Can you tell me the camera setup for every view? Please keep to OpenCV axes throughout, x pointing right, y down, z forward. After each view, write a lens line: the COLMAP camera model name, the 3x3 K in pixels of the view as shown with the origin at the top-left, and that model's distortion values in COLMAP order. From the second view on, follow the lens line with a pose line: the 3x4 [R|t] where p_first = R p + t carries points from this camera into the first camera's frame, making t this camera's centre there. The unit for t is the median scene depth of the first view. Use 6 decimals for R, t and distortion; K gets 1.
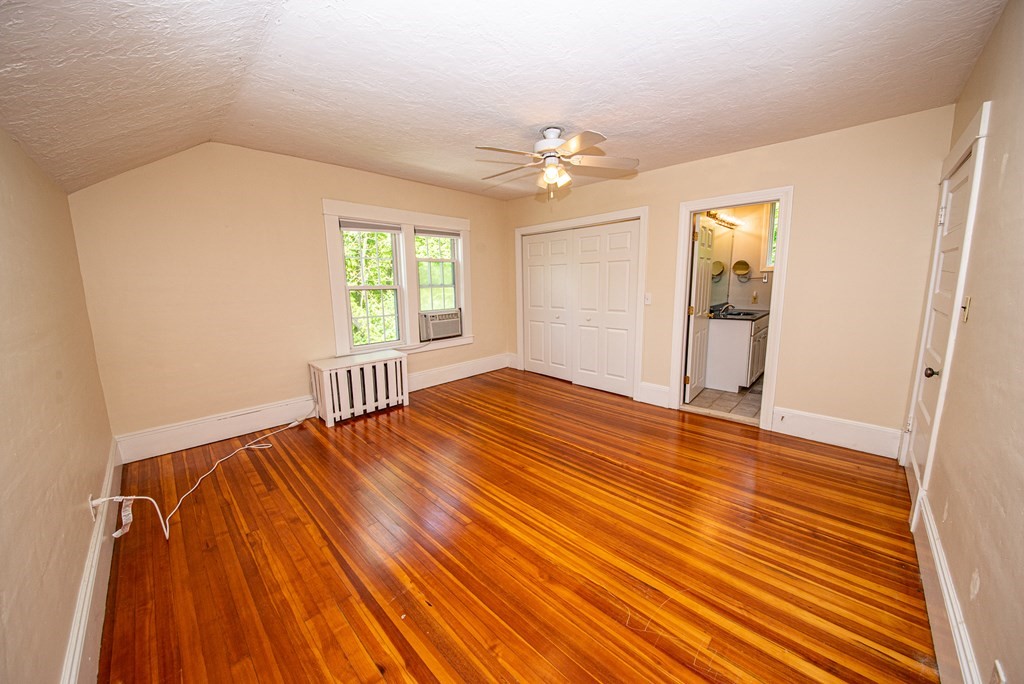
lens RADIAL K [[359.2, 0, 513.9], [0, 359.2, 337.9], [0, 0, 1]] dist [0.023332, -0.017390]
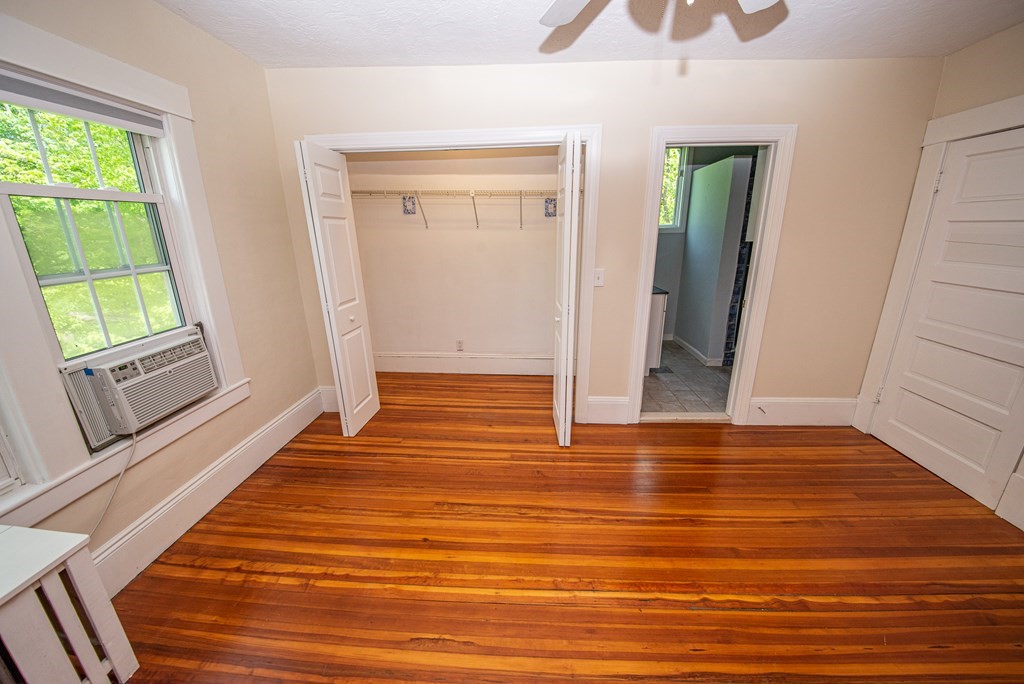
lens RADIAL K [[361.0, 0, 513.1], [0, 361.0, 340.3], [0, 0, 1]] dist [0.007818, -0.011878]
pose [[0.754715, -0.180746, 0.630663, -0.157476], [0.105473, 0.982223, 0.155284, -0.098236], [-0.647519, -0.050677, 0.760362, 0.520137]]
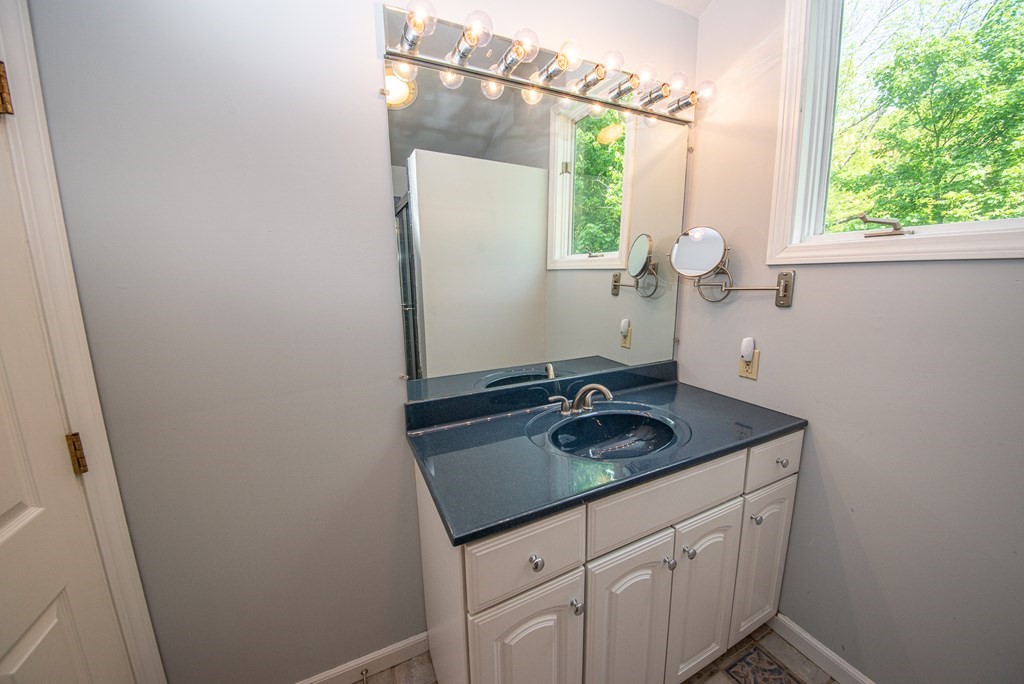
lens RADIAL K [[361.5, 0, 519.6], [0, 361.5, 339.5], [0, 0, 1]] dist [-0.015453, -0.000085]
pose [[0.937540, 0.054279, -0.343616, 0.674387], [-0.041424, 0.998144, 0.044648, -0.148373], [0.345401, -0.027625, 0.938048, 0.762616]]
